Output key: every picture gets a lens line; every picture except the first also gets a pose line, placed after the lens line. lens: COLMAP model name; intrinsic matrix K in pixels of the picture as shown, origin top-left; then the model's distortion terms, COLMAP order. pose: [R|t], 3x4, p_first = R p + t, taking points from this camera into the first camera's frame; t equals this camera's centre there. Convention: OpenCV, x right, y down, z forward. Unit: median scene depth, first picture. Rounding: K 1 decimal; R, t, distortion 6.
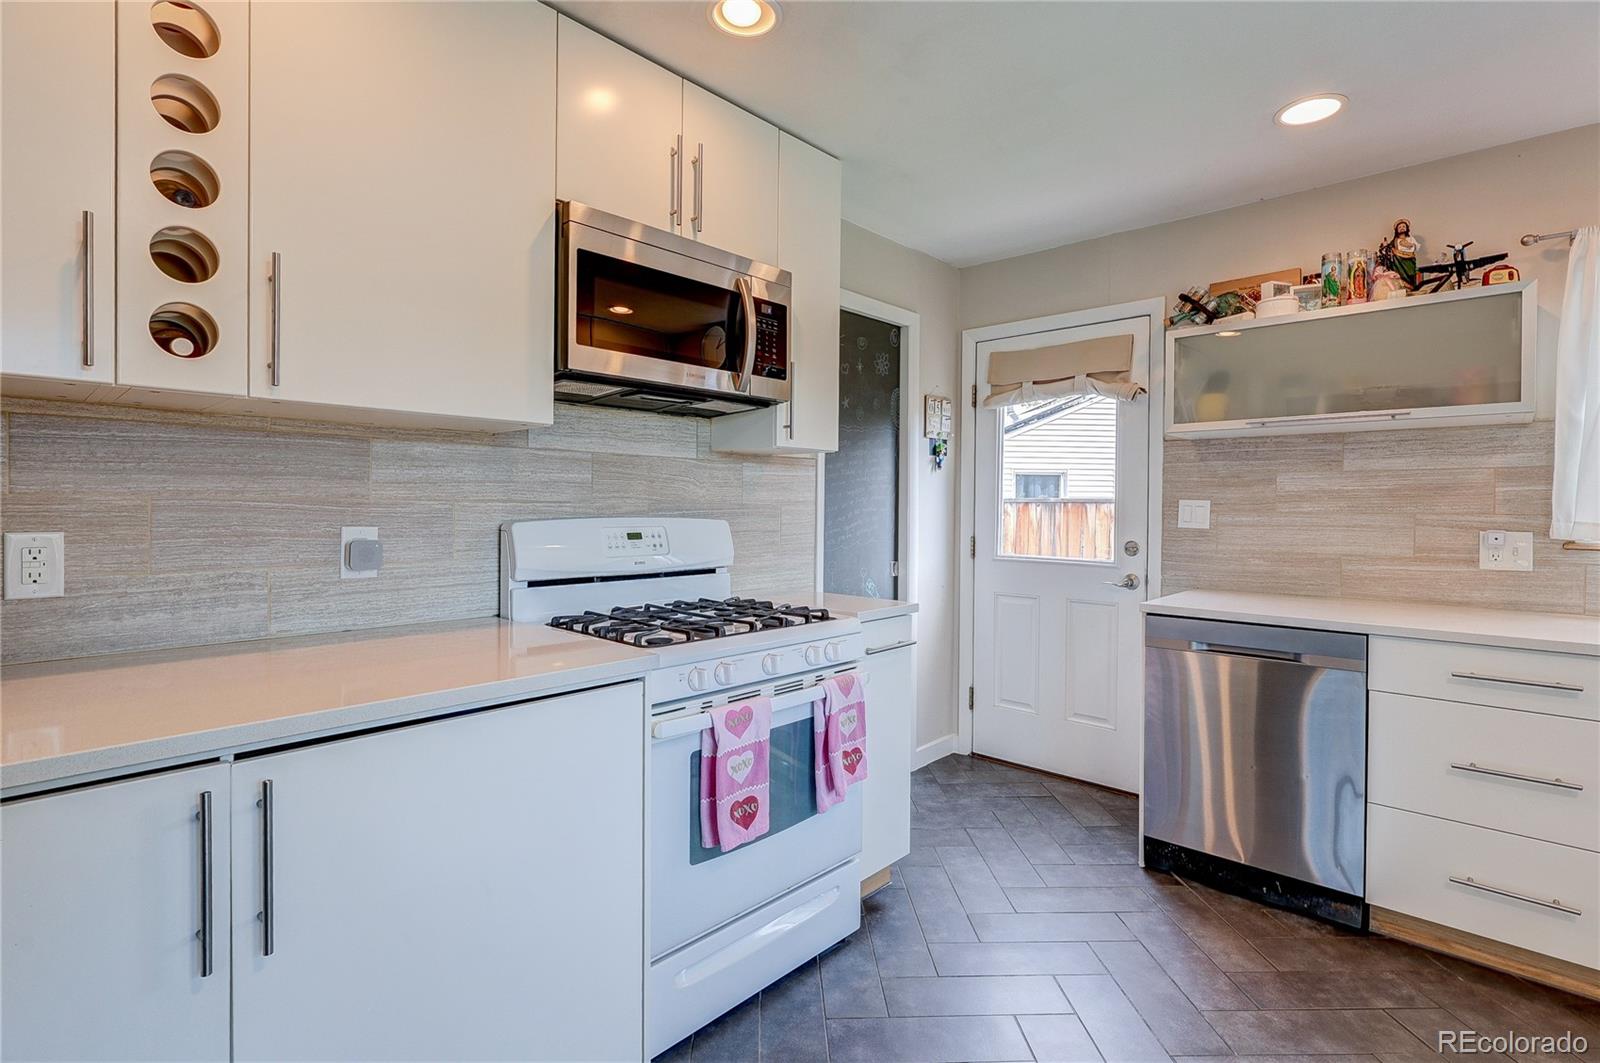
lens RADIAL K [[768.6, 0, 769.5], [0, 768.6, 513.3], [0, 0, 1]] dist [-0.003510, -0.000471]
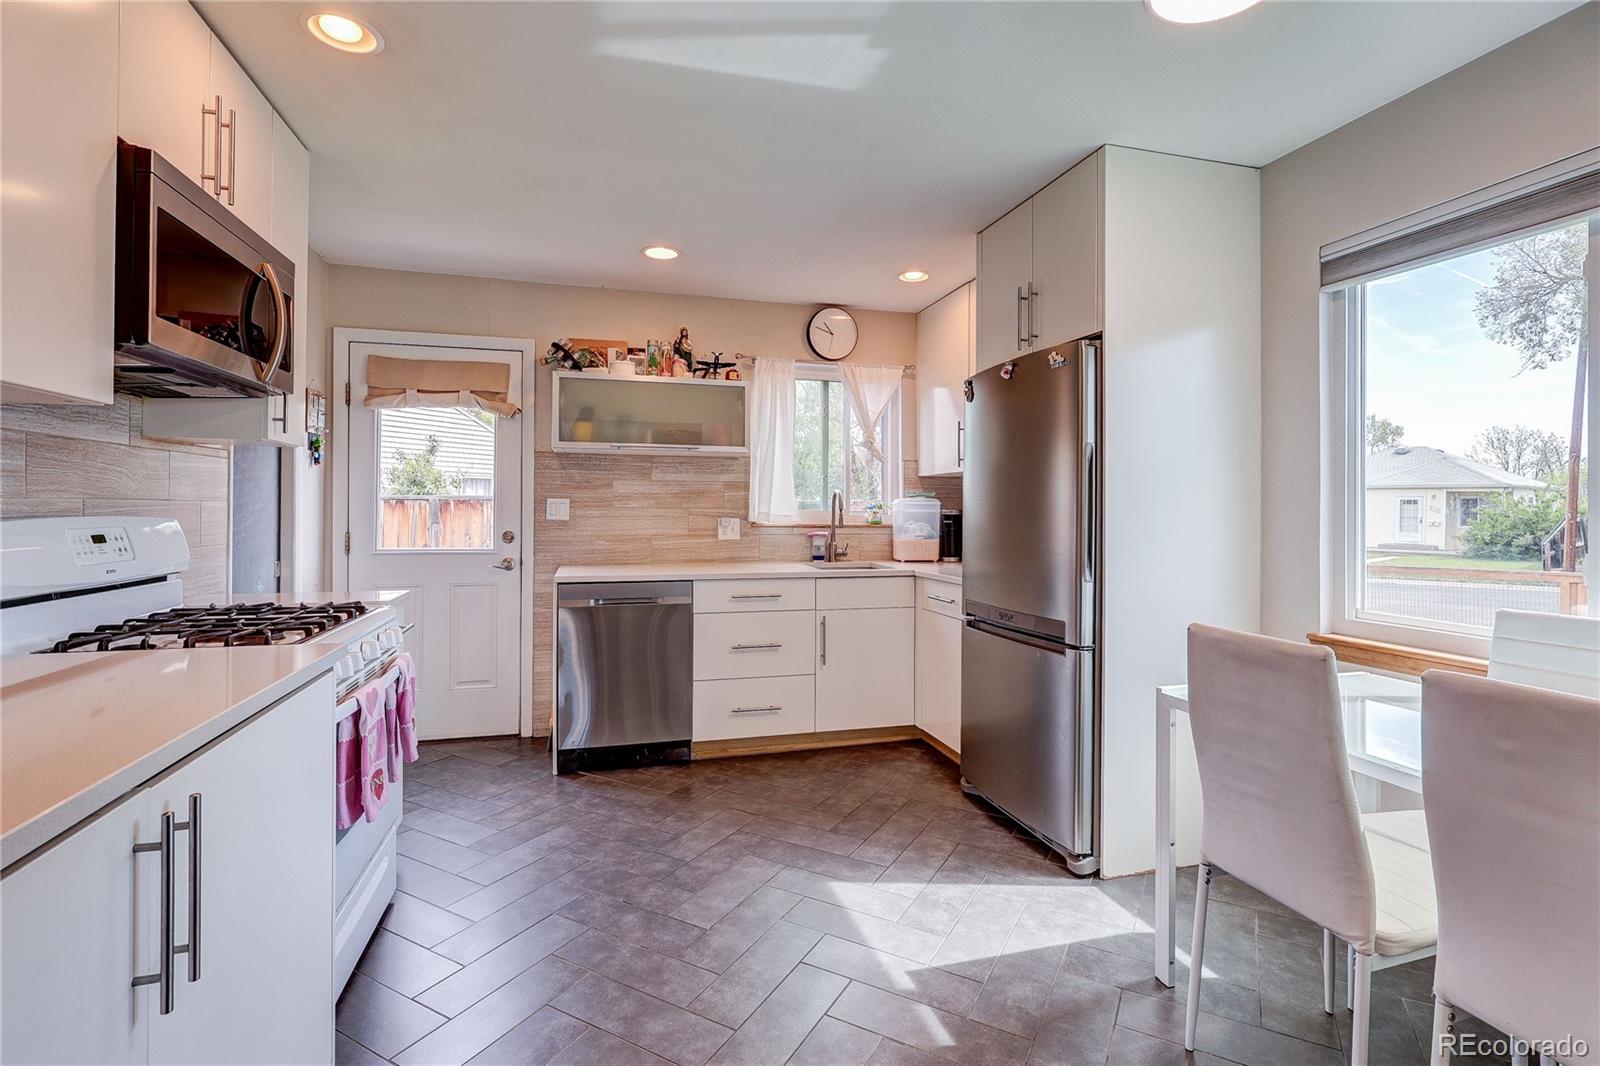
lens RADIAL K [[768.6, 0, 809.8], [0, 768.6, 507.1], [0, 0, 1]] dist [-0.003510, -0.000471]
pose [[0.502926, -0.002766, 0.864325, -0.451075], [0.005885, 0.999983, -0.000224, 0.000500], [-0.864310, 0.005199, 0.502933, -0.052089]]
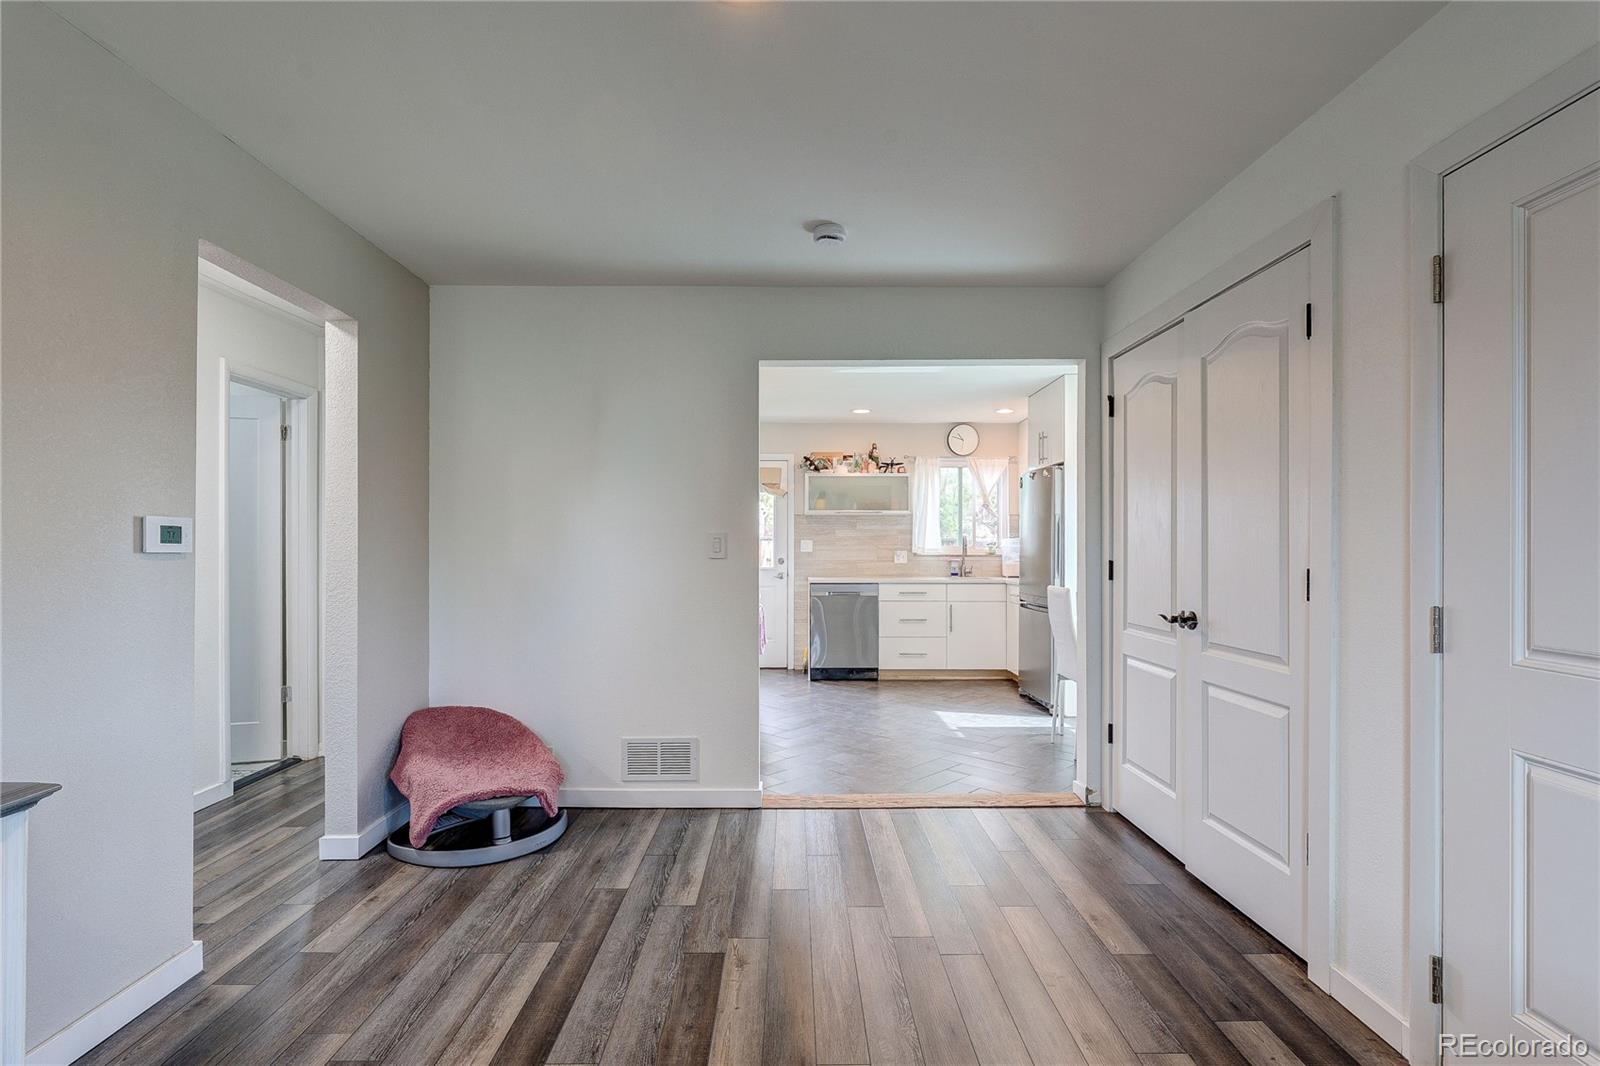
lens RADIAL K [[768.6, 0, 788.1], [0, 768.6, 545.1], [0, 0, 1]] dist [-0.003510, -0.000471]
pose [[0.729999, -0.006475, 0.683418, -1.385411], [0.010343, 0.999945, -0.001574, 0.001629], [-0.683370, 0.008218, 0.730026, -0.884725]]
